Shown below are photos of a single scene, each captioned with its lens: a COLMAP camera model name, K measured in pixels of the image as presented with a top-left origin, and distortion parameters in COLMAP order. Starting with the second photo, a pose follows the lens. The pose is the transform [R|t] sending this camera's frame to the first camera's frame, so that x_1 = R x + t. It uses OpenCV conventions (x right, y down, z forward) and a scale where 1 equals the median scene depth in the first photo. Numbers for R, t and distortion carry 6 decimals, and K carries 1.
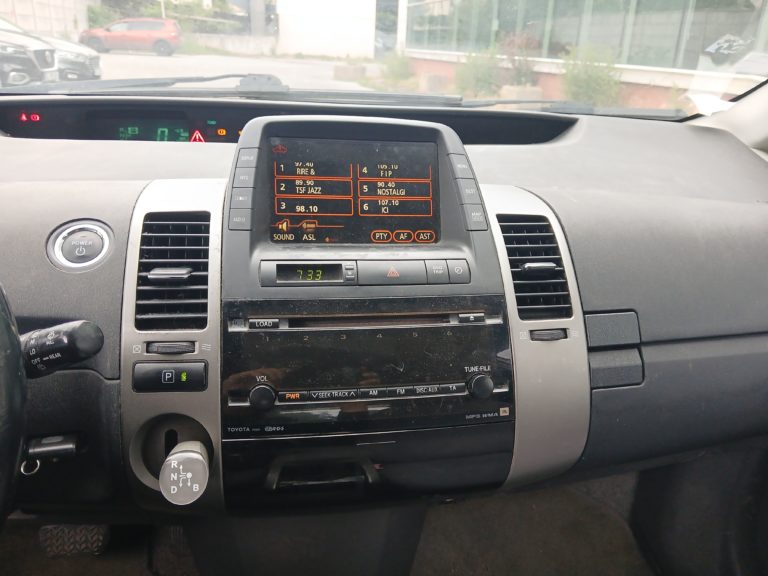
lens RADIAL K [[593.3, 0, 386.7], [0, 593.3, 291.3], [0, 0, 1]] dist [0.058455, -0.125520]
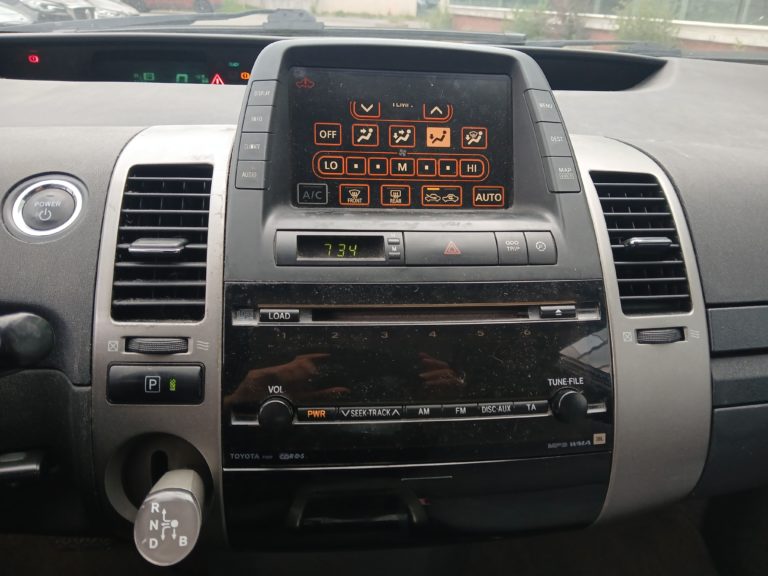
lens RADIAL K [[594.5, 0, 388.5], [0, 594.5, 291.4], [0, 0, 1]] dist [0.031064, -0.084215]
pose [[0.998076, 0.020094, -0.058652, -0.023112], [-0.016544, 0.998037, 0.060395, -0.020189], [0.059750, -0.059308, 0.996450, 0.232823]]
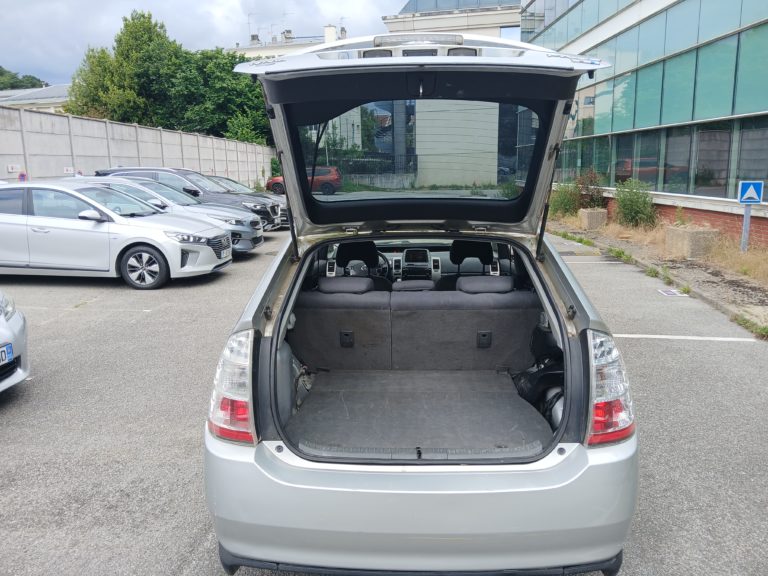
lens RADIAL K [[591.0, 0, 387.3], [0, 591.0, 292.0], [0, 0, 1]] dist [0.070756, -0.149280]
pose [[0.974577, -0.020699, -0.223096, 1.516630], [-0.020520, 0.983293, -0.180869, 1.991881], [0.223112, 0.180849, 0.957870, -7.621946]]
